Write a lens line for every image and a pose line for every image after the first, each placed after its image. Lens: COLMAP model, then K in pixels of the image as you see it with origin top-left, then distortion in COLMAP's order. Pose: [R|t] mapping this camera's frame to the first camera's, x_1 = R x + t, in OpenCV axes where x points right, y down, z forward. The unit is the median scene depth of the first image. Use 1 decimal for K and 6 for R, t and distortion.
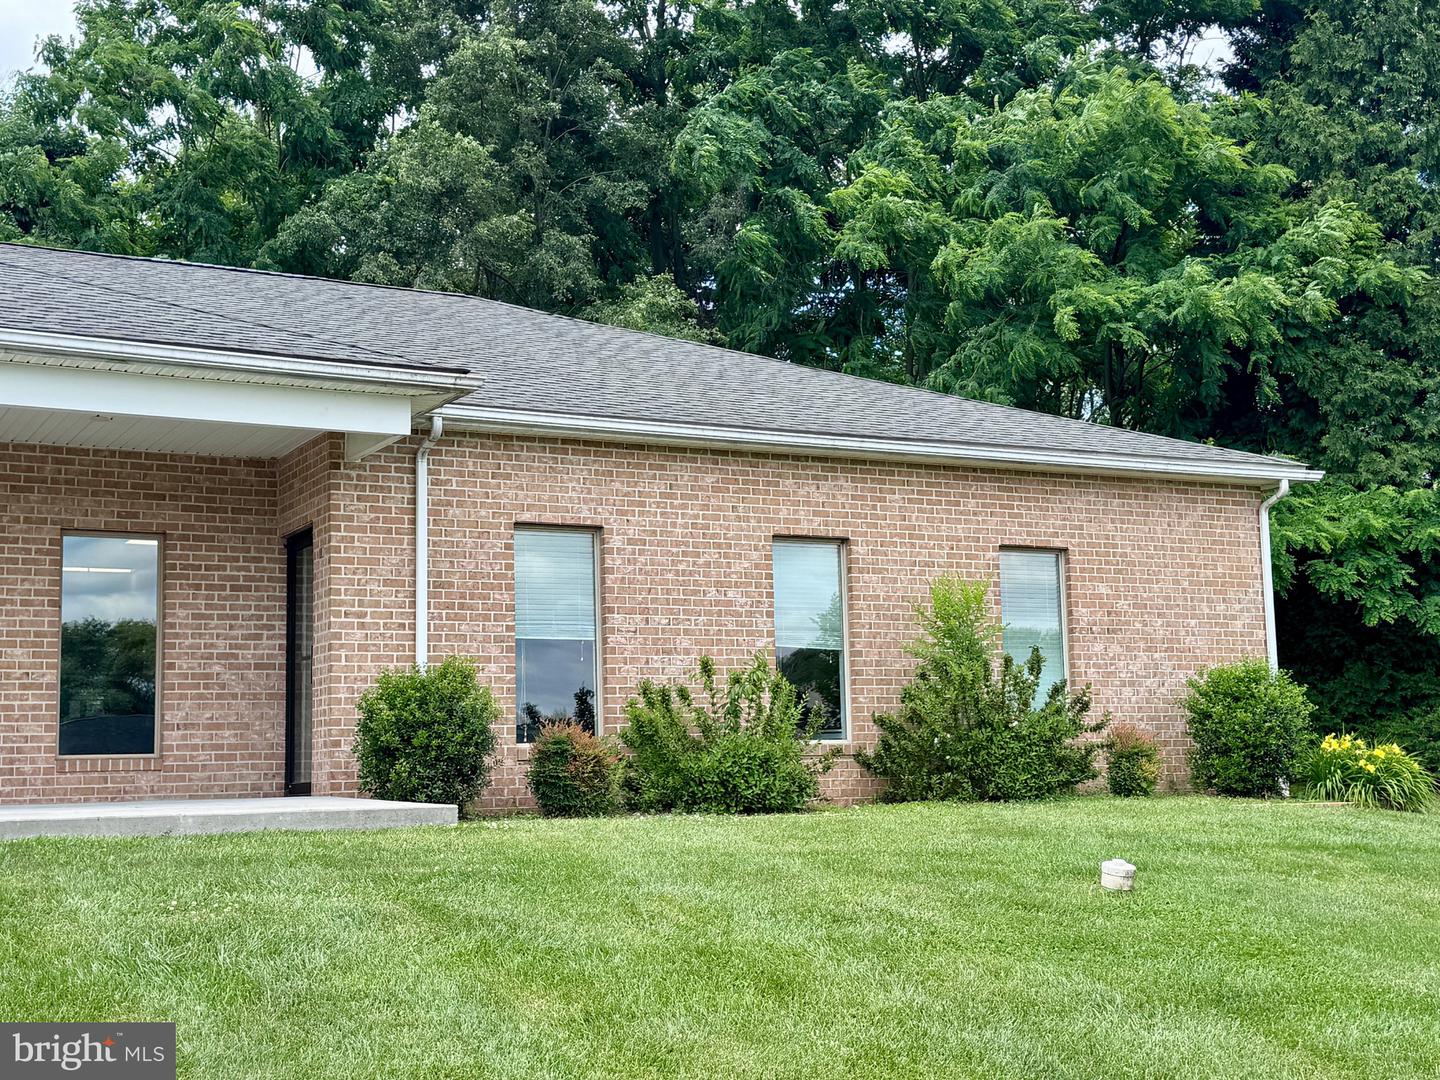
lens RADIAL K [[1934.9, 0, 720.0], [0, 1934.9, 540.0], [0, 0, 1]] dist [0.152111, -0.035298]
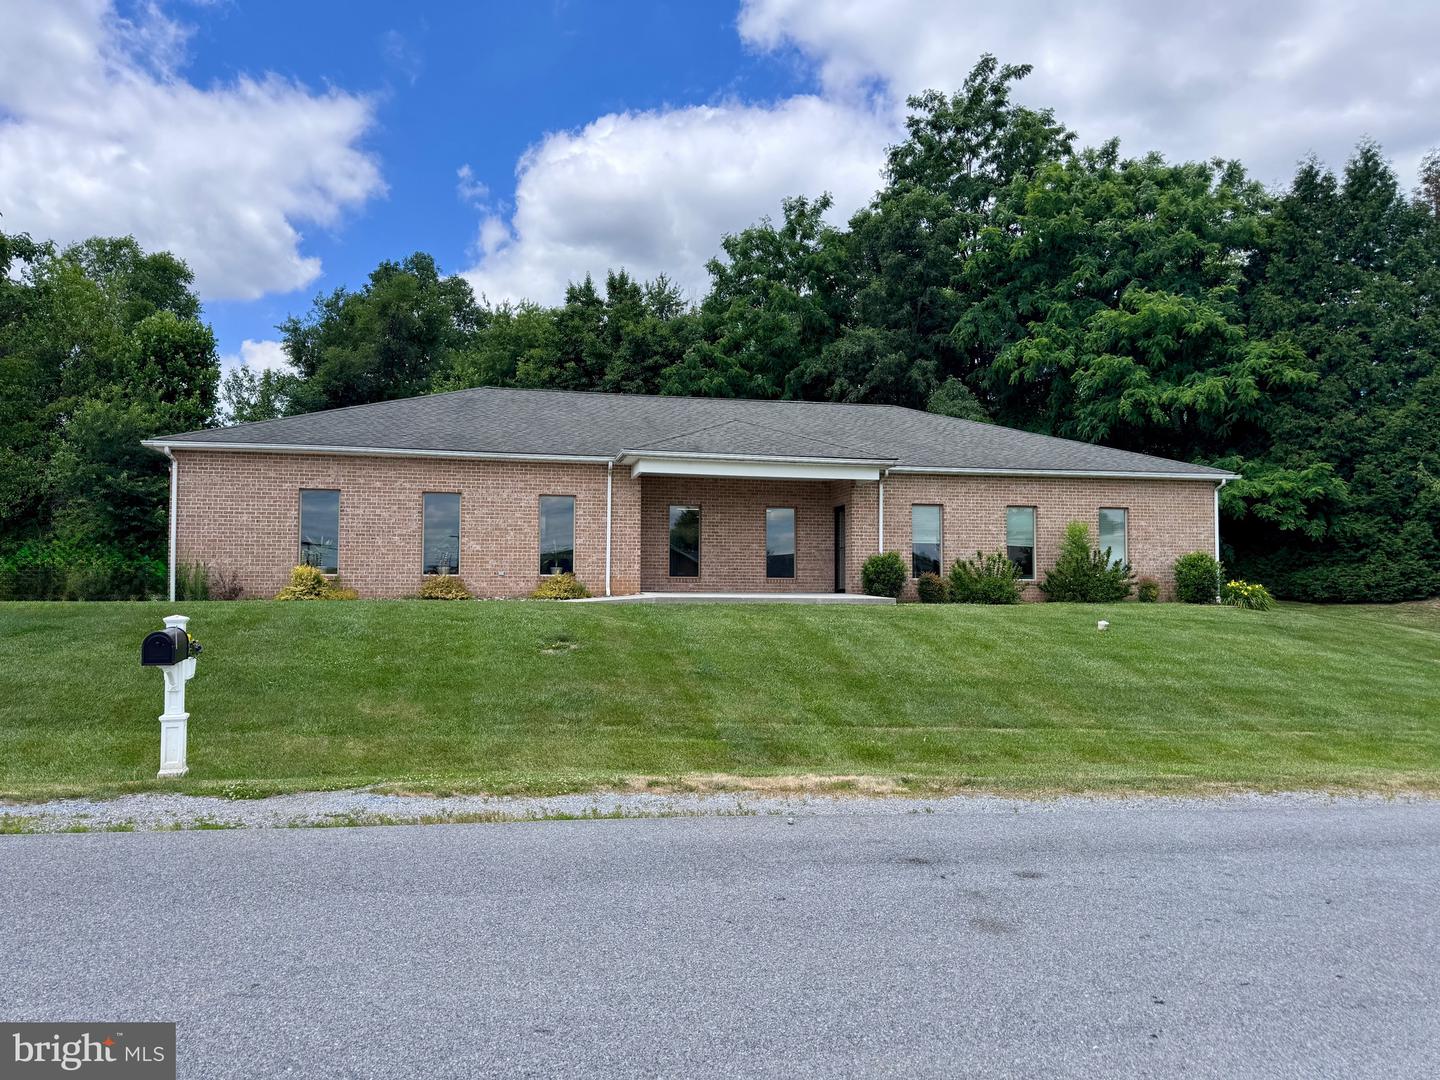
lens RADIAL K [[1006.9, 0, 702.8], [0, 1006.9, 526.8], [0, 0, 1]] dist [0.111762, -0.185029]
pose [[0.955687, 0.006921, -0.294305, 0.041712], [0.012785, 0.997805, 0.064980, -0.075930], [0.294108, -0.065864, 0.953500, -0.546815]]
